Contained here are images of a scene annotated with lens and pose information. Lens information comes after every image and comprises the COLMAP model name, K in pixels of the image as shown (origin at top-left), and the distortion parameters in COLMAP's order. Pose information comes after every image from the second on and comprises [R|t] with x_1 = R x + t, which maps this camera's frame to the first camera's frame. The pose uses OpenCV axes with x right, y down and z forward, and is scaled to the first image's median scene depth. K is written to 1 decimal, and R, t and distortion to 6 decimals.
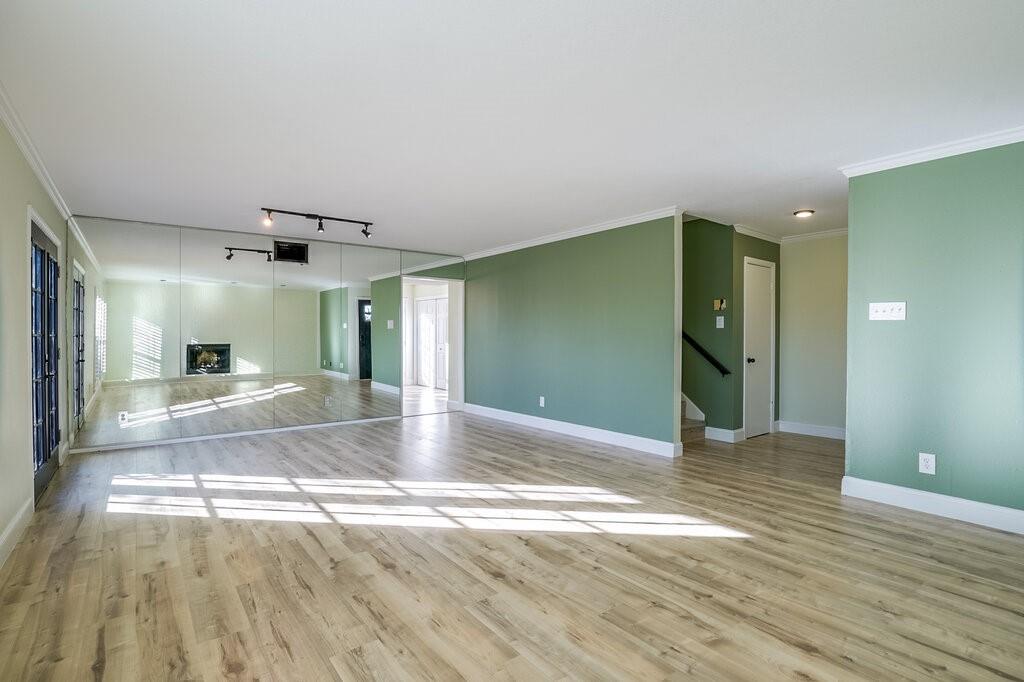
lens RADIAL K [[494.5, 0, 516.6], [0, 494.5, 336.6], [0, 0, 1]] dist [-0.018903, -0.000557]
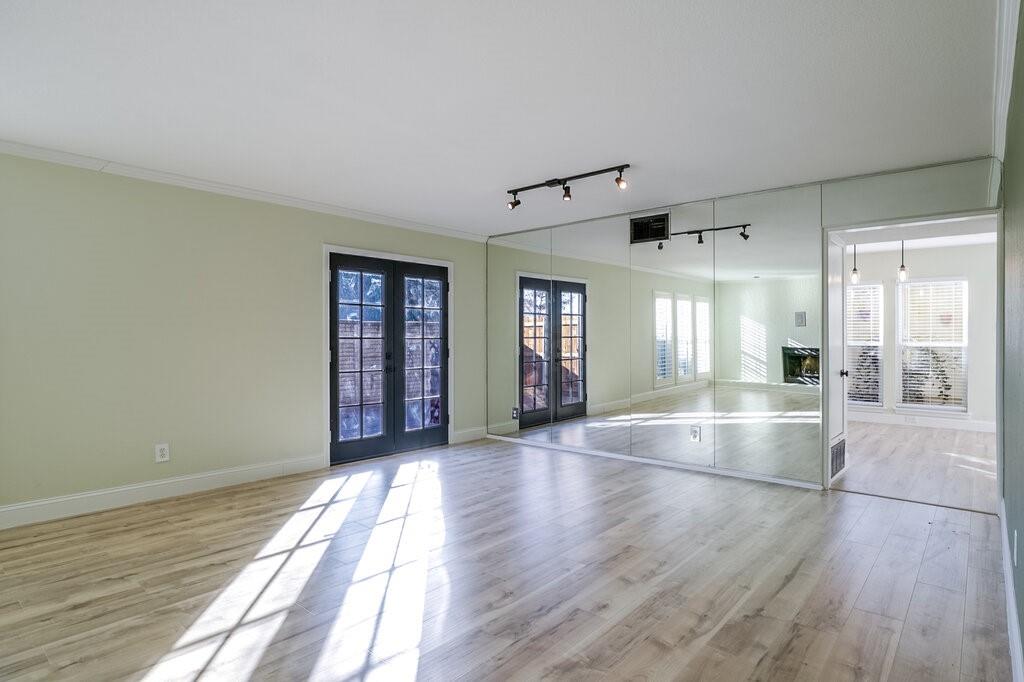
lens RADIAL K [[546.9, 0, 512.6], [0, 546.9, 343.1], [0, 0, 1]] dist [-0.017147, -0.001304]
pose [[0.207276, 0.015472, -0.978160, 0.478946], [-0.003730, 0.999880, 0.015025, -0.009218], [0.978275, 0.000534, 0.207309, 0.902377]]
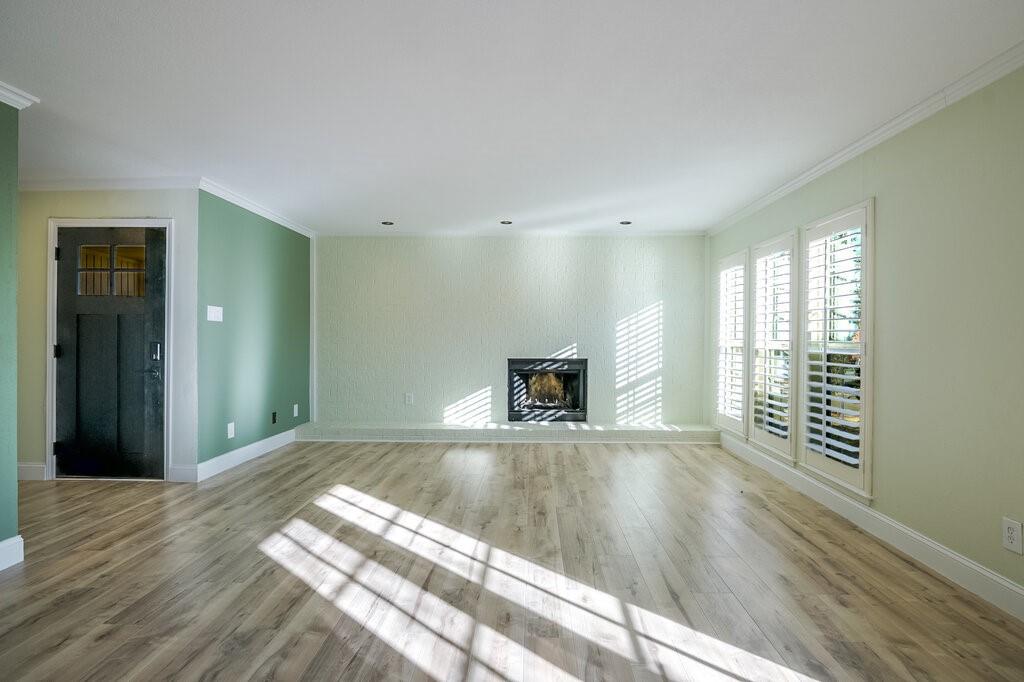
lens RADIAL K [[546.9, 0, 518.4], [0, 546.9, 339.8], [0, 0, 1]] dist [-0.017147, -0.001304]
pose [[-0.780453, -0.005364, 0.625192, -0.512443], [-0.003708, 0.999985, 0.003951, 0.002652], [-0.625204, 0.000765, -0.780461, 1.230010]]
